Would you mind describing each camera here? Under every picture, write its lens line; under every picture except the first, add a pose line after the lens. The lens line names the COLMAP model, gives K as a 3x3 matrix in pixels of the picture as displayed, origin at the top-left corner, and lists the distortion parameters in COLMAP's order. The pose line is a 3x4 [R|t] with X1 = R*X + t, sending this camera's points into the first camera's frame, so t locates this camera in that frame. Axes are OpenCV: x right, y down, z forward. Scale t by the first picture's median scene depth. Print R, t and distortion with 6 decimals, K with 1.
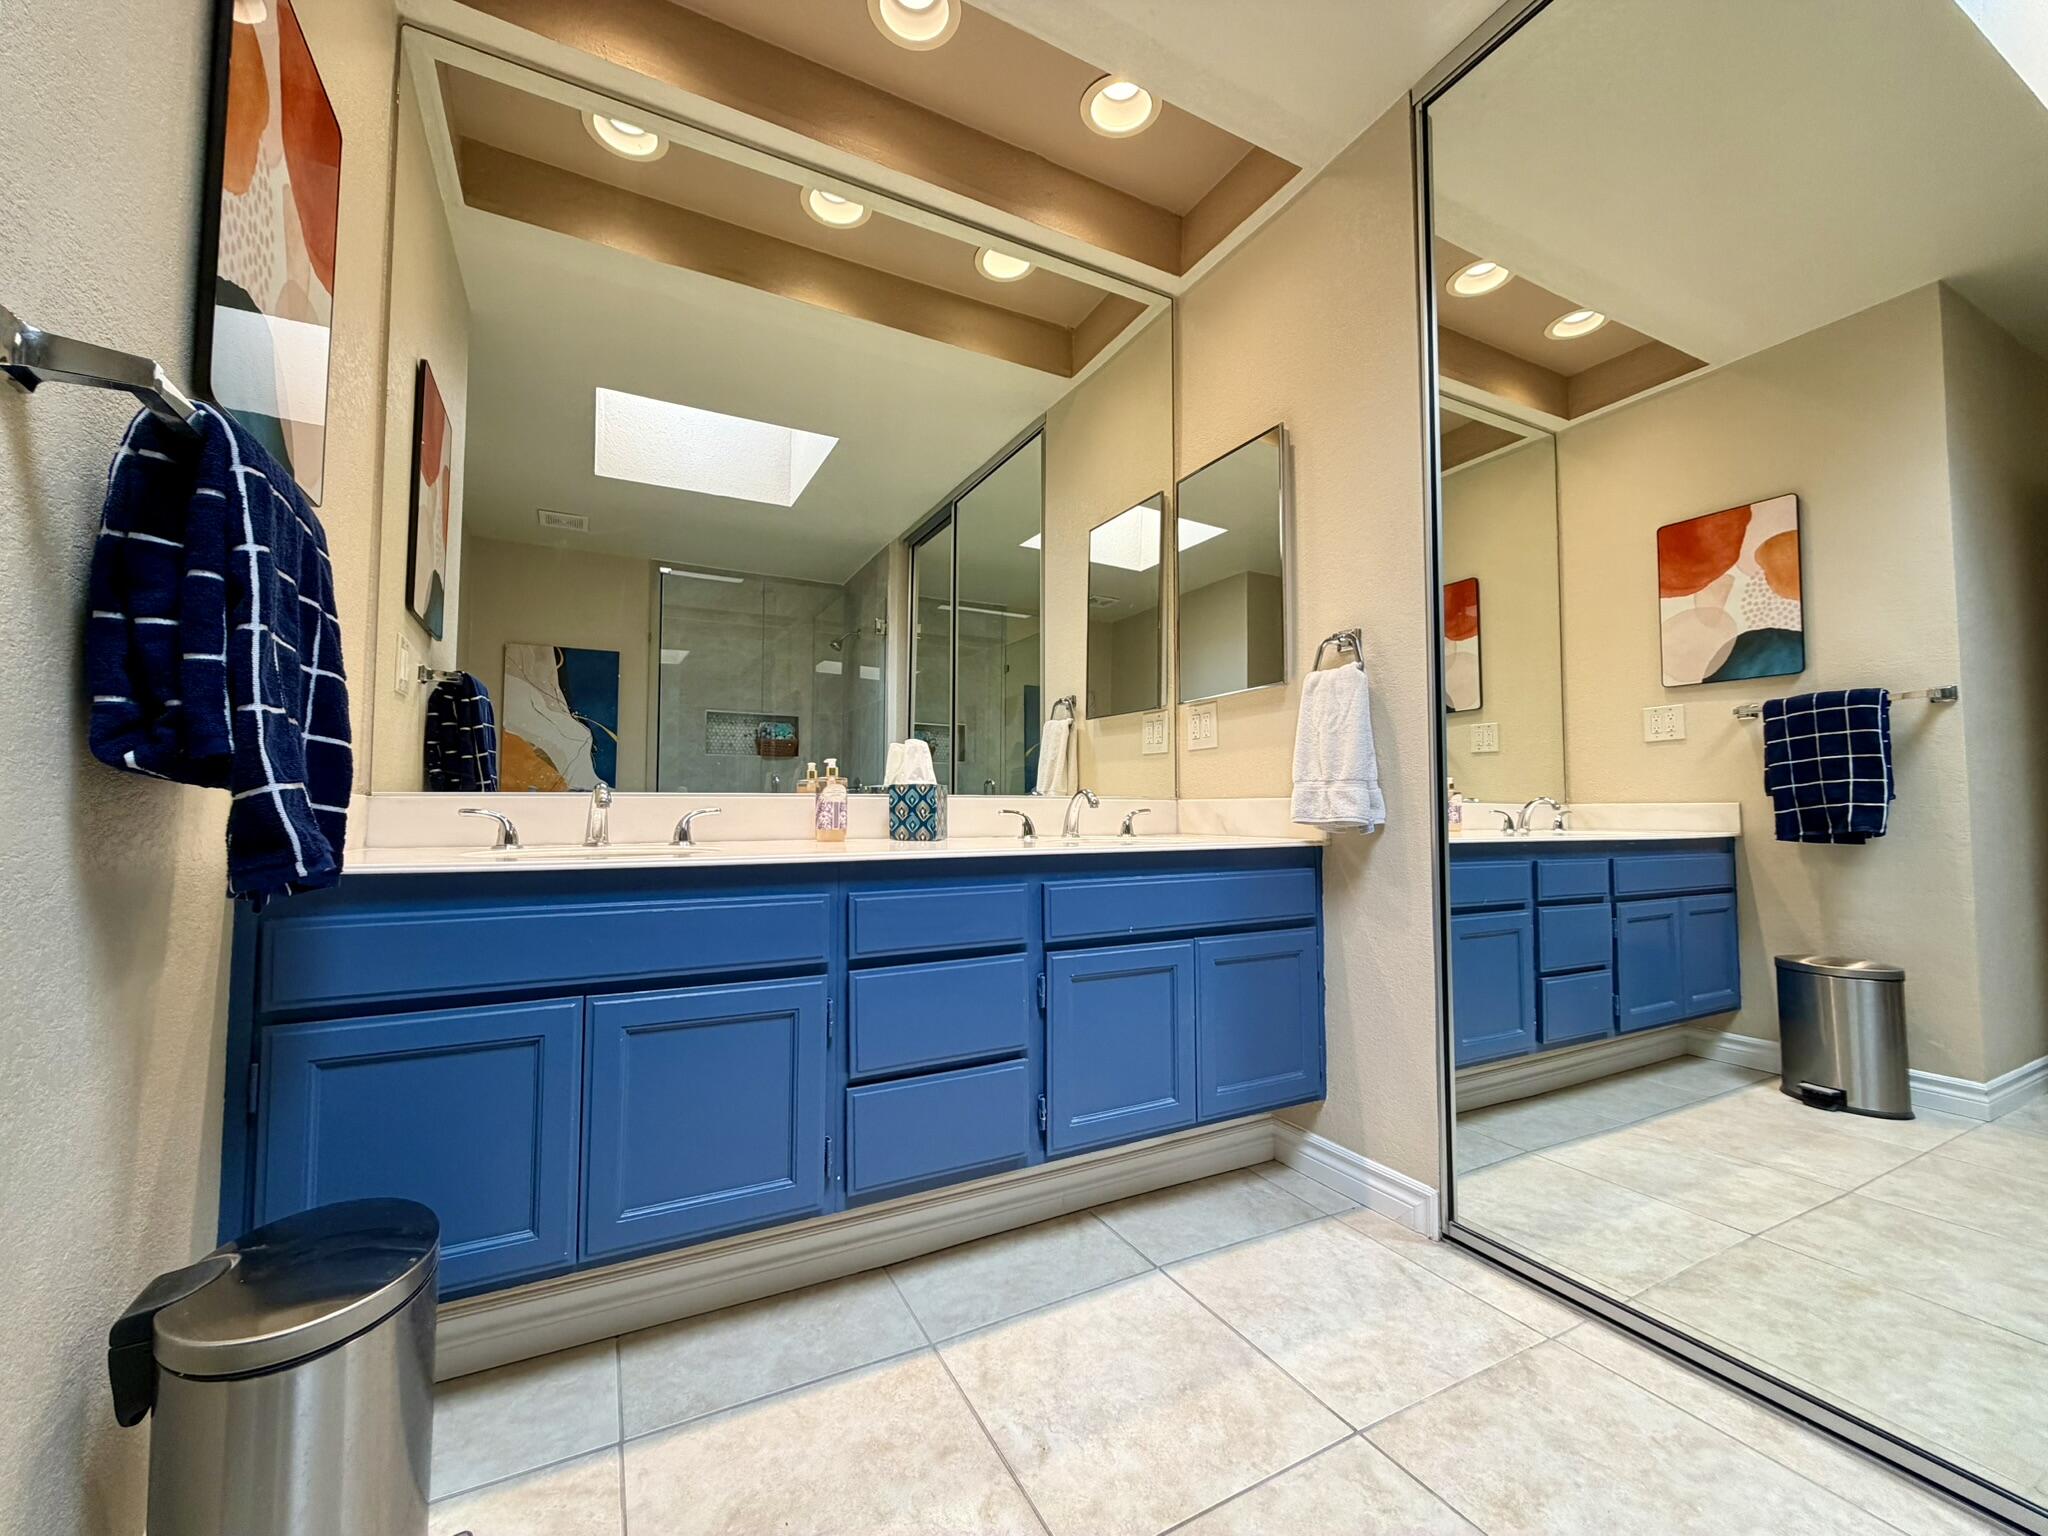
lens RADIAL K [[807.6, 0, 1024.0], [0, 807.6, 768.0], [0, 0, 1]] dist [-0.000110, 0.000036]
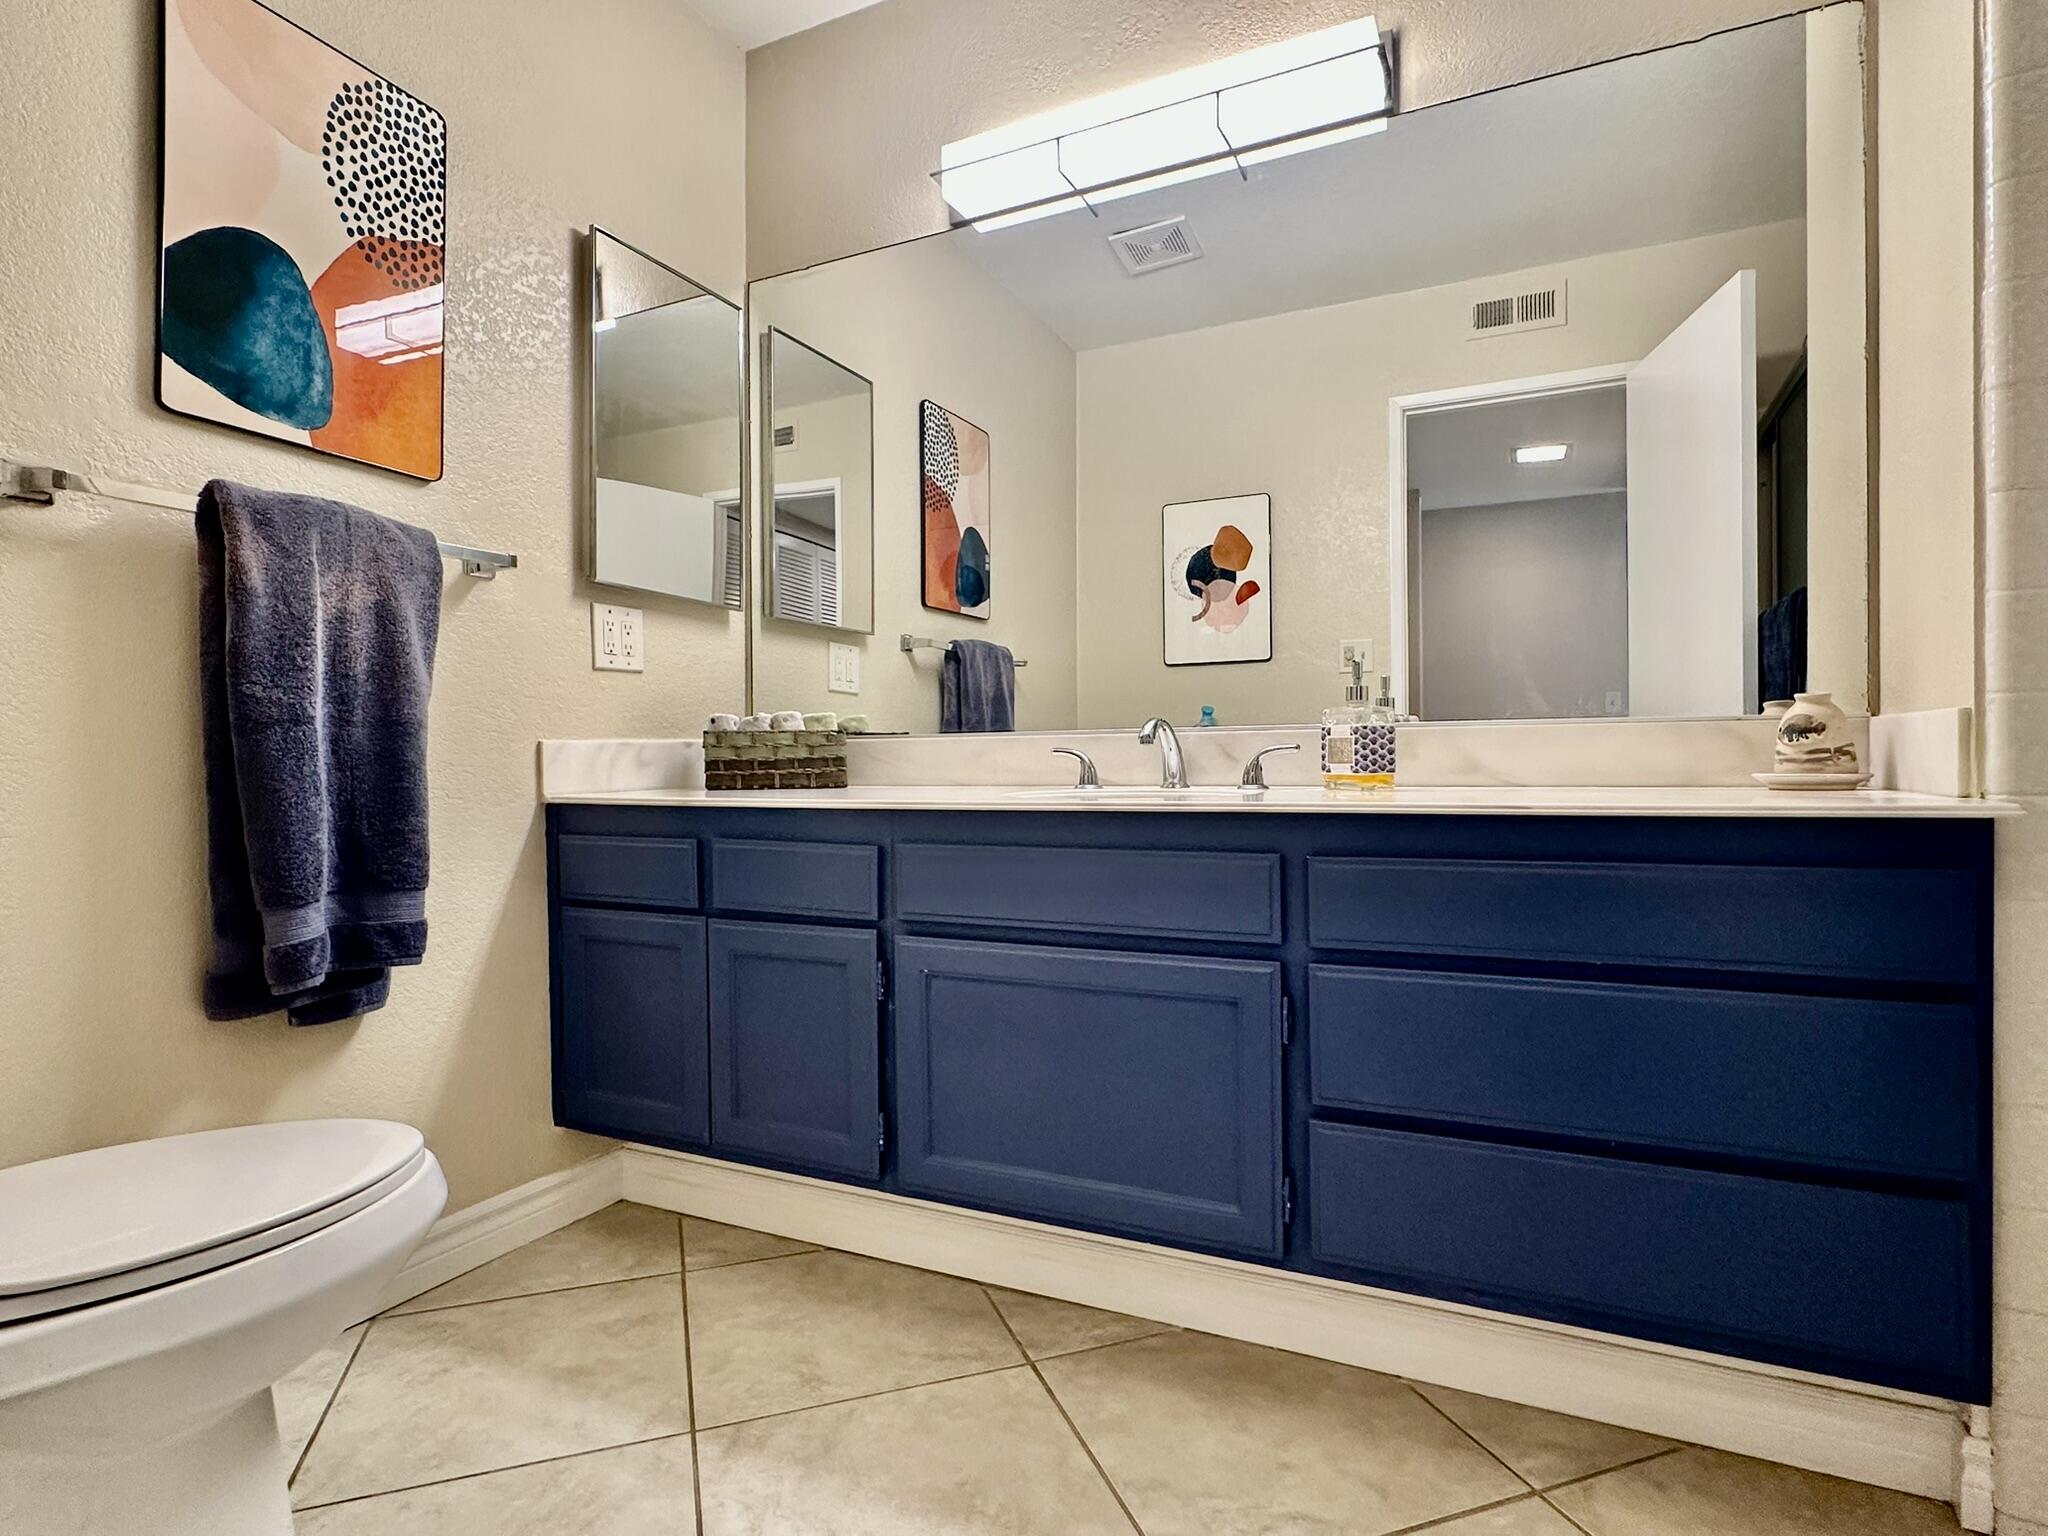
lens RADIAL K [[1081.0, 0, 1024.0], [0, 1081.0, 768.0], [0, 0, 1]] dist [0.000291, 0.000757]
pose [[0.597459, 0.007351, -0.801866, 0.608919], [0.053768, 0.997340, 0.049206, 0.015024], [0.800095, -0.072513, 0.595474, 0.307248]]
